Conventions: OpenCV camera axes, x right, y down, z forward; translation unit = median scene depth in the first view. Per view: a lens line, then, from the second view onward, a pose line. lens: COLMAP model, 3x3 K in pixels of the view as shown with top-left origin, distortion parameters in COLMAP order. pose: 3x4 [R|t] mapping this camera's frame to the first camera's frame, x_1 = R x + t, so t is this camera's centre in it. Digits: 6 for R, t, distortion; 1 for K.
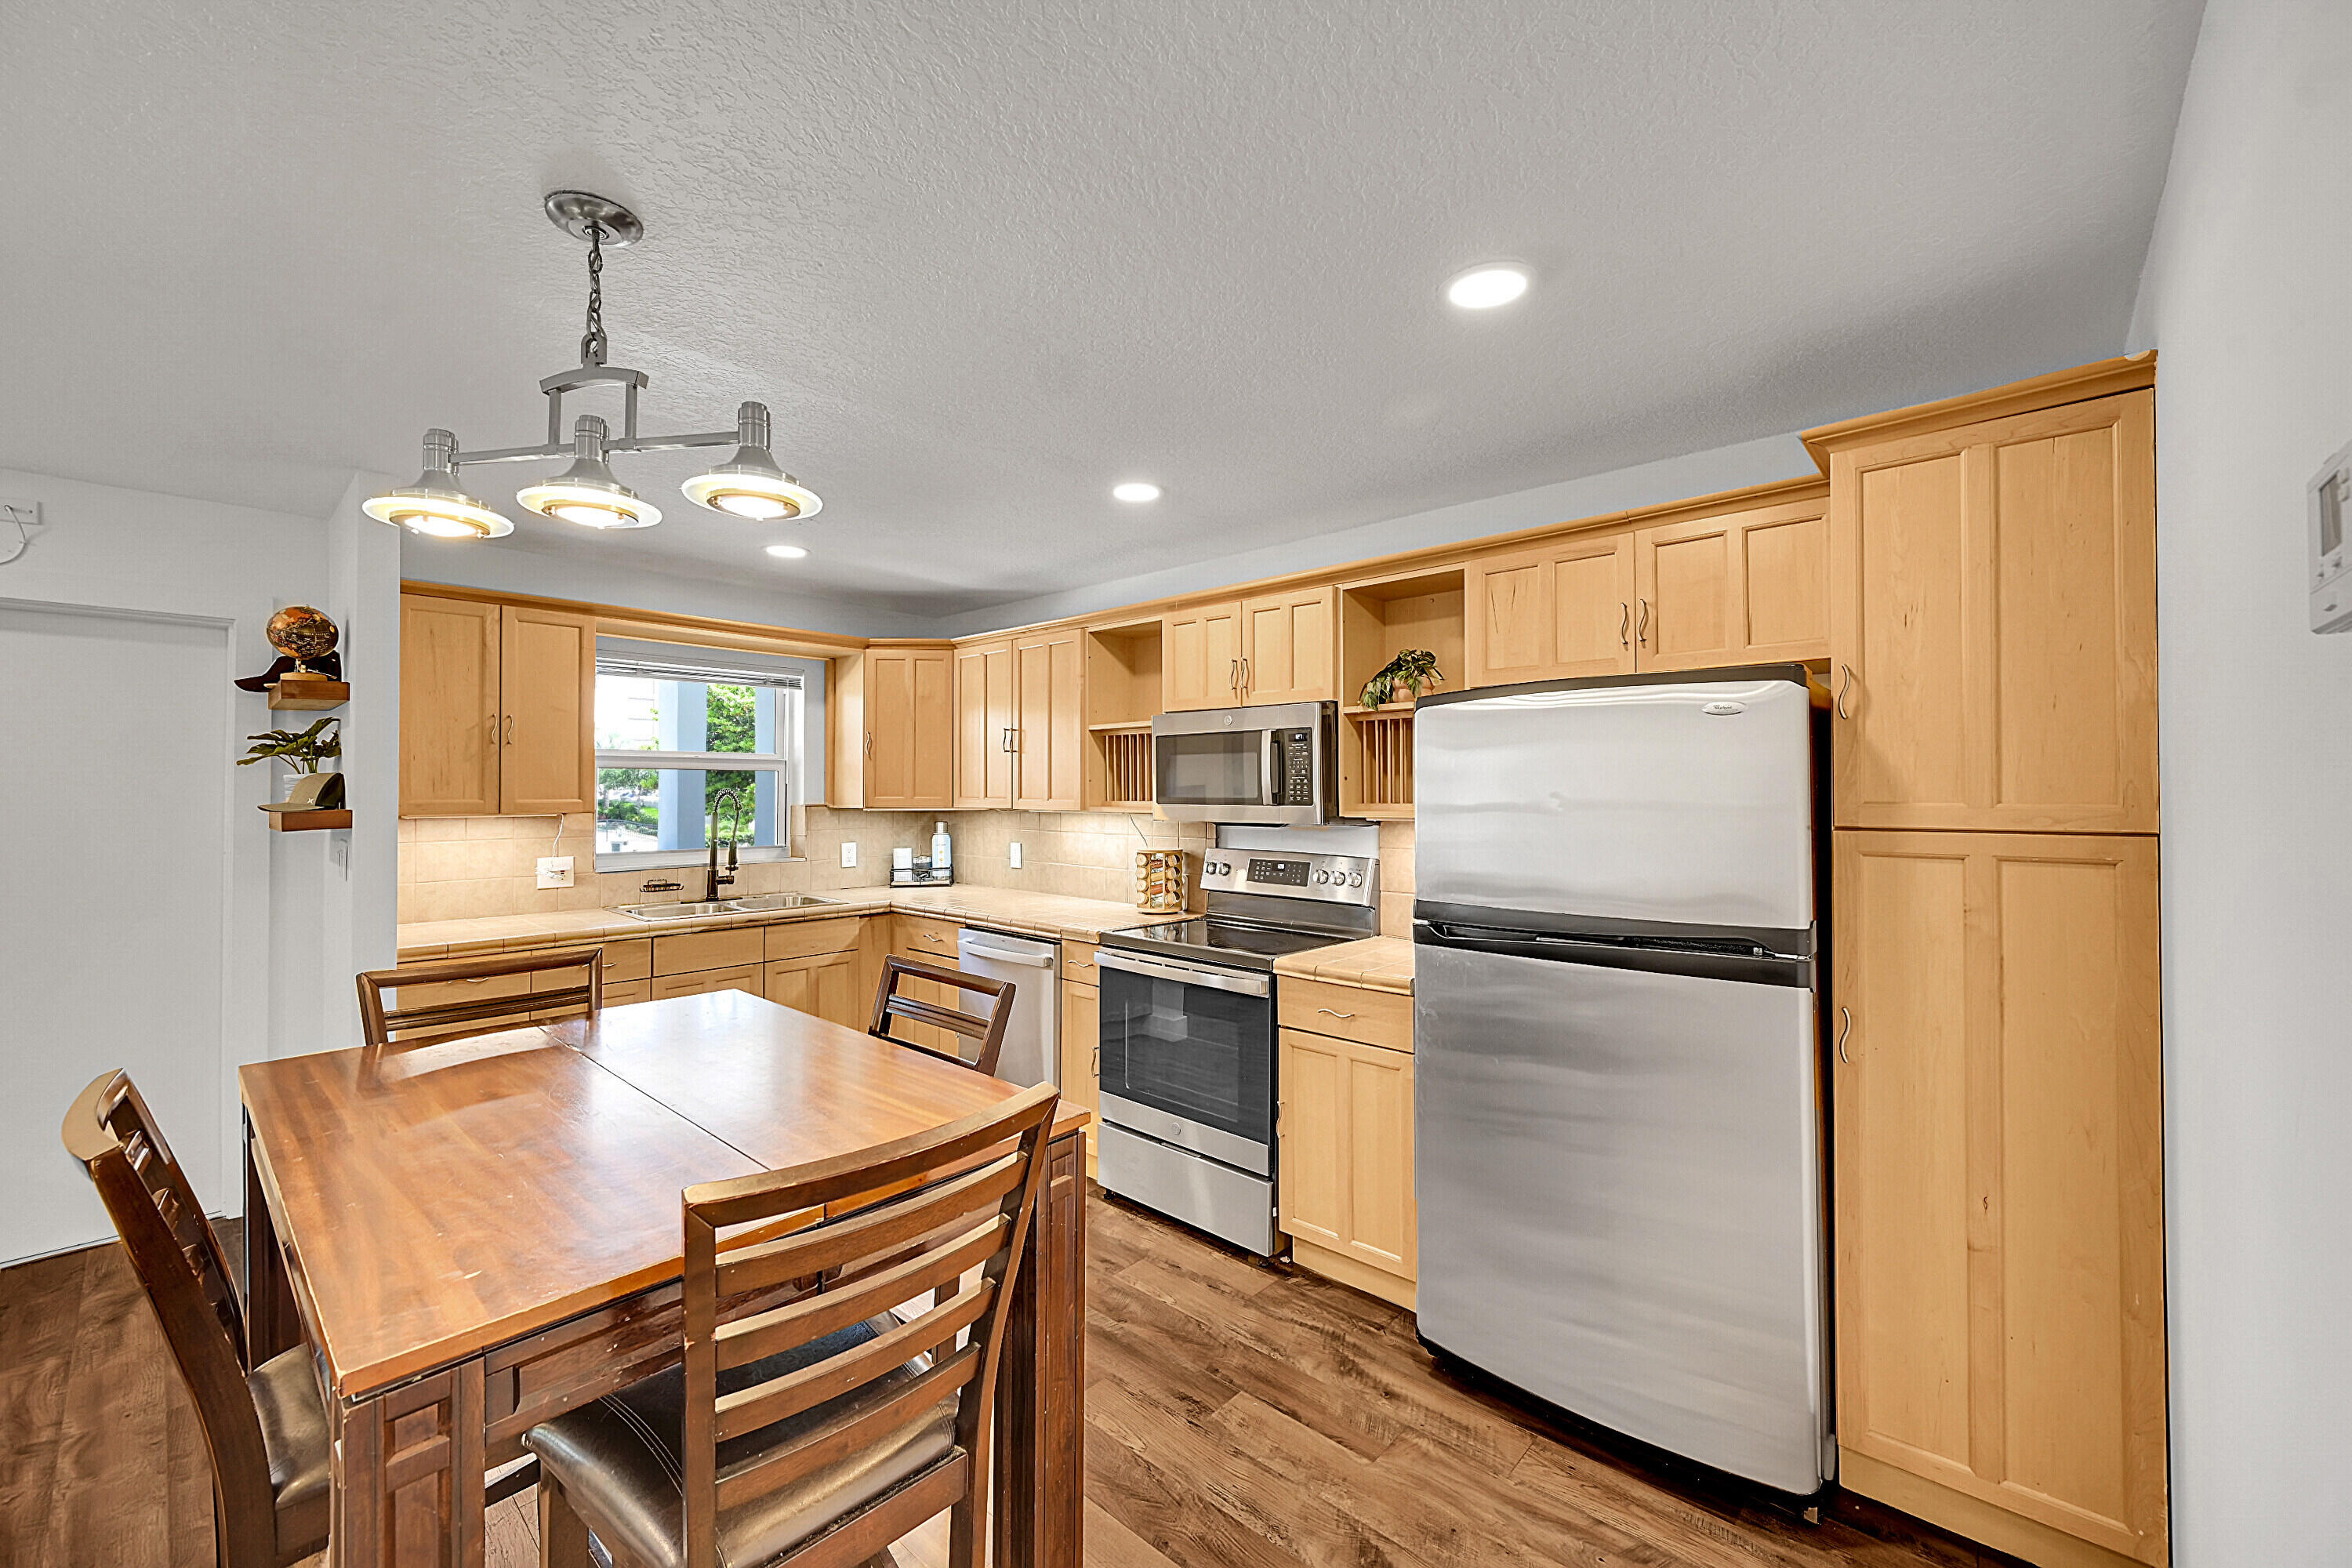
lens RADIAL K [[924.5, 0, 1183.2], [0, 924.5, 785.7], [0, 0, 1]] dist [0.000141, 0.000123]
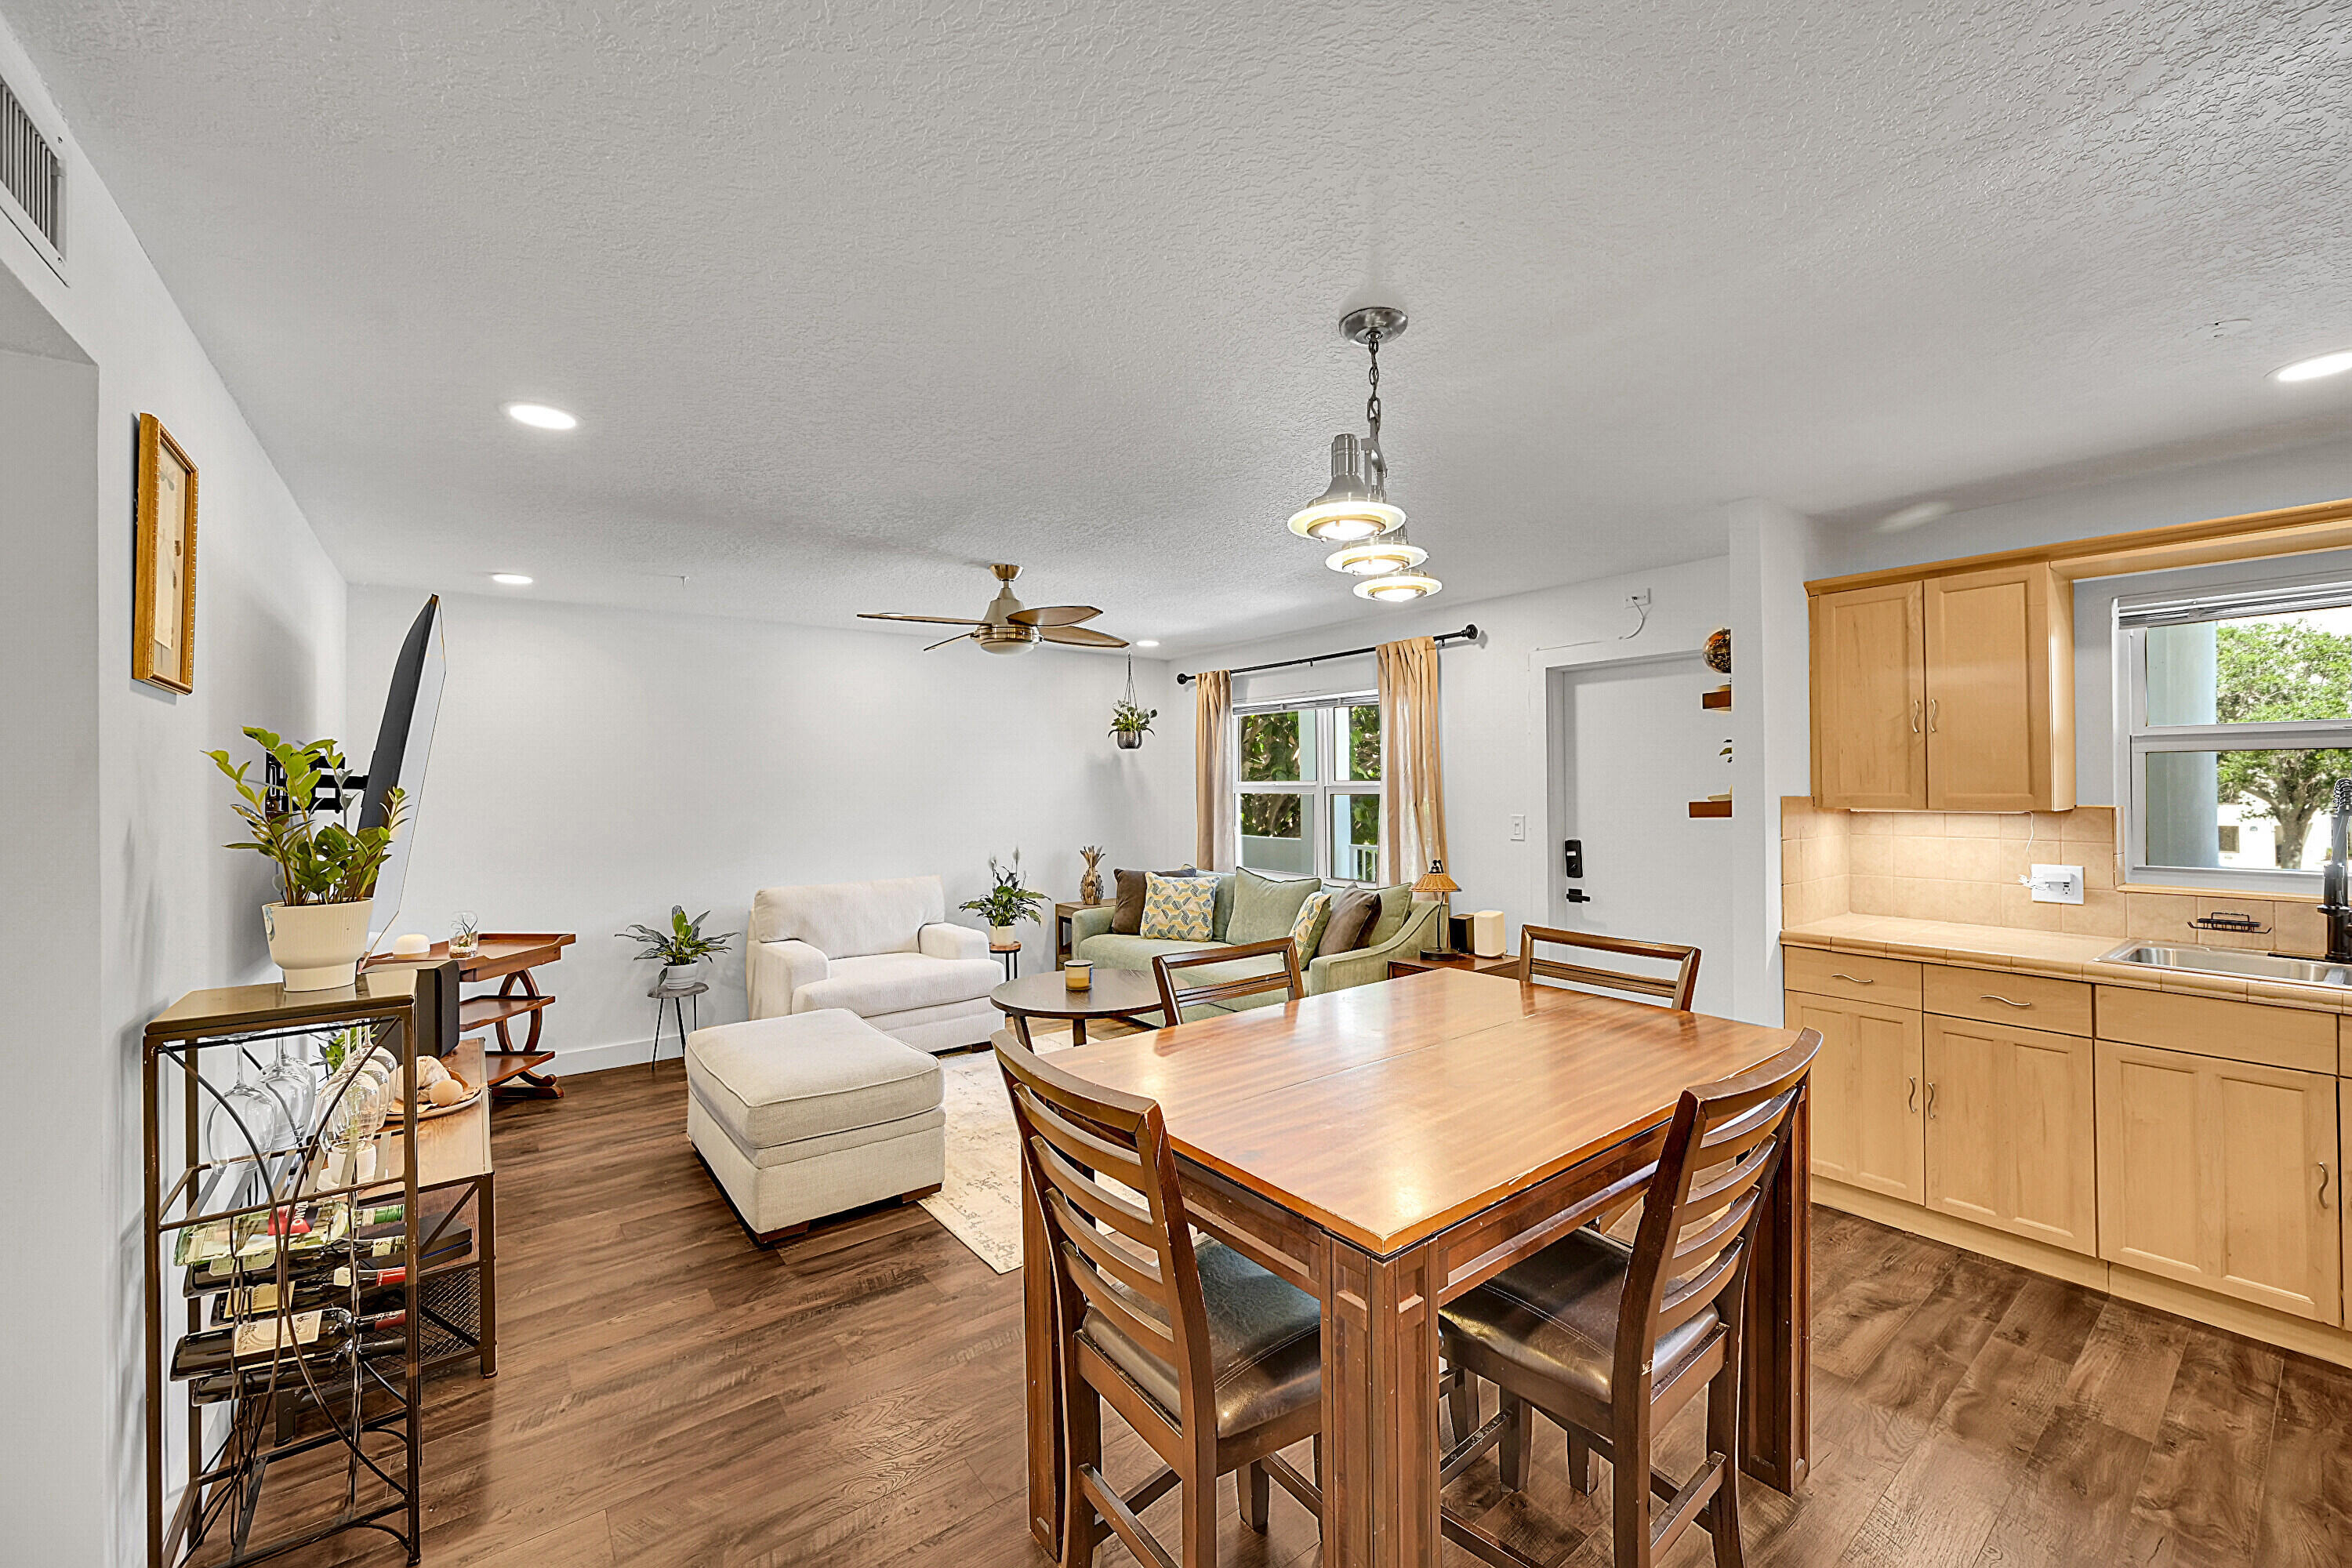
lens RADIAL K [[924.5, 0, 1178.1], [0, 924.5, 777.4], [0, 0, 1]] dist [0.000141, 0.000123]
pose [[-0.183059, -0.005606, -0.983086, 0.259113], [0.010977, 0.999910, -0.007746, -0.001605], [0.983041, -0.012209, -0.182981, 0.387705]]
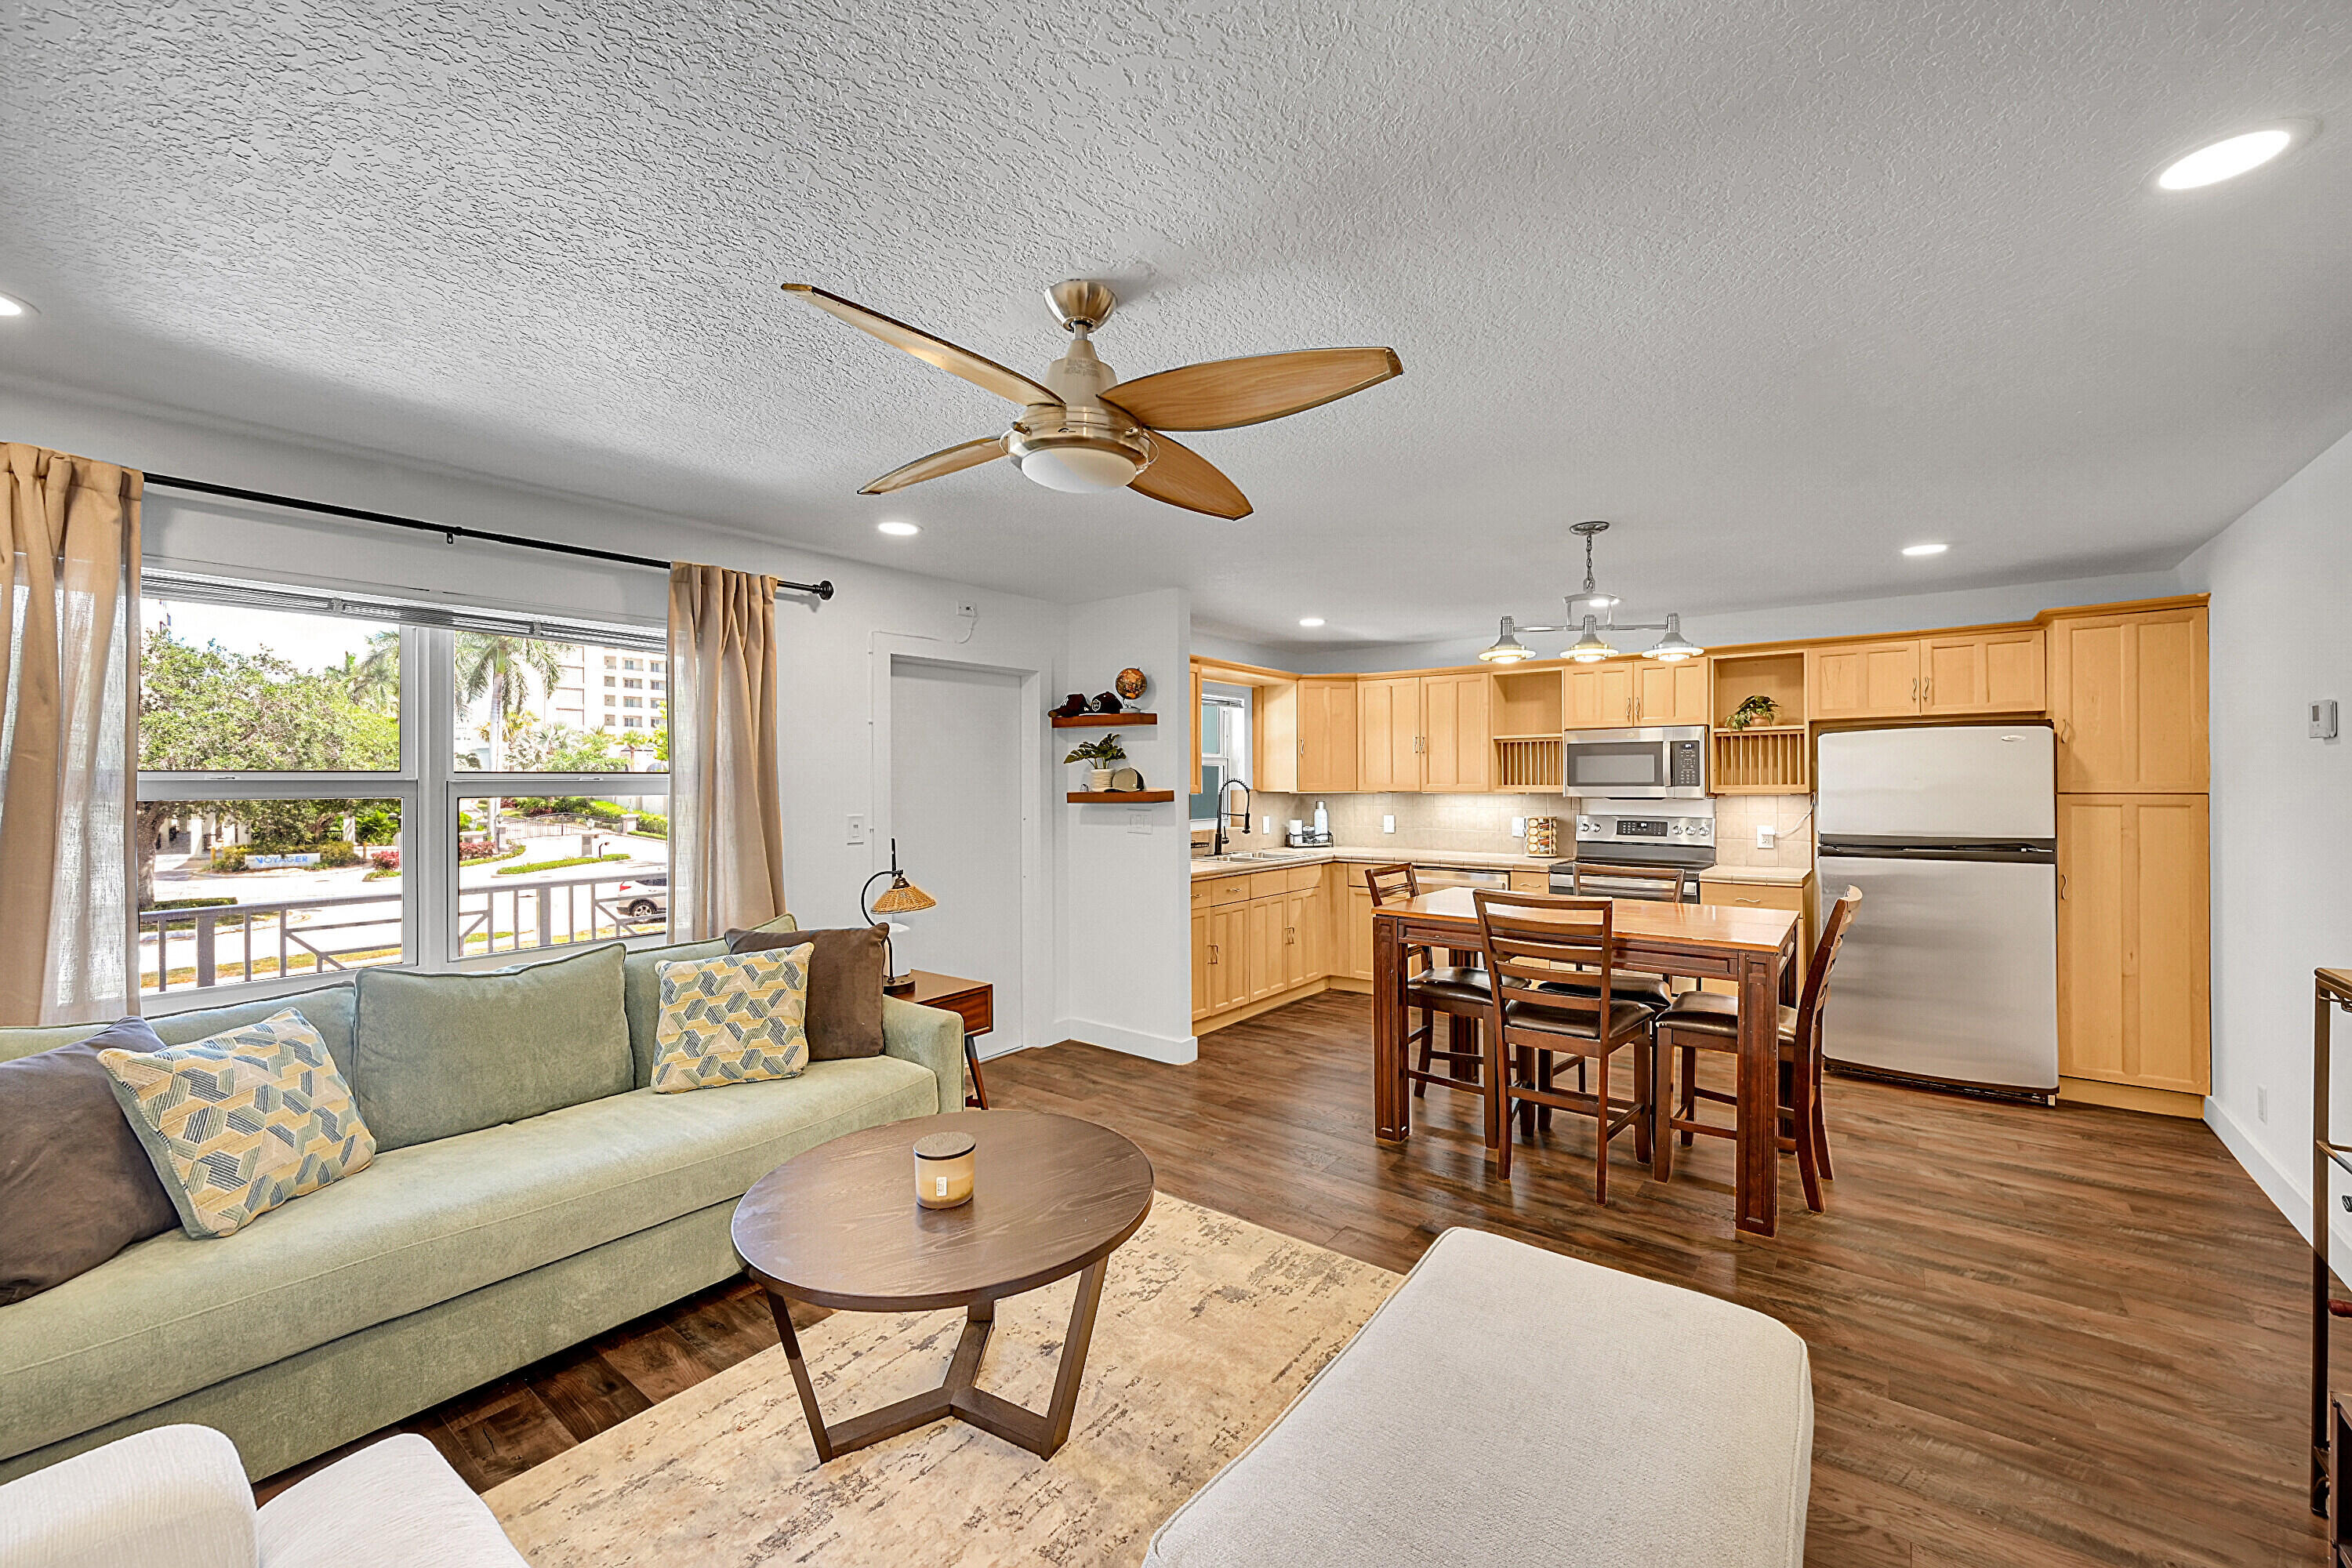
lens RADIAL K [[924.5, 0, 1189.3], [0, 924.5, 782.8], [0, 0, 1]] dist [0.000141, 0.000123]
pose [[0.996889, -0.002982, 0.078762, -0.730669], [0.002356, 0.999965, 0.008044, -0.000892], [-0.078783, -0.007834, 0.996861, -0.490214]]
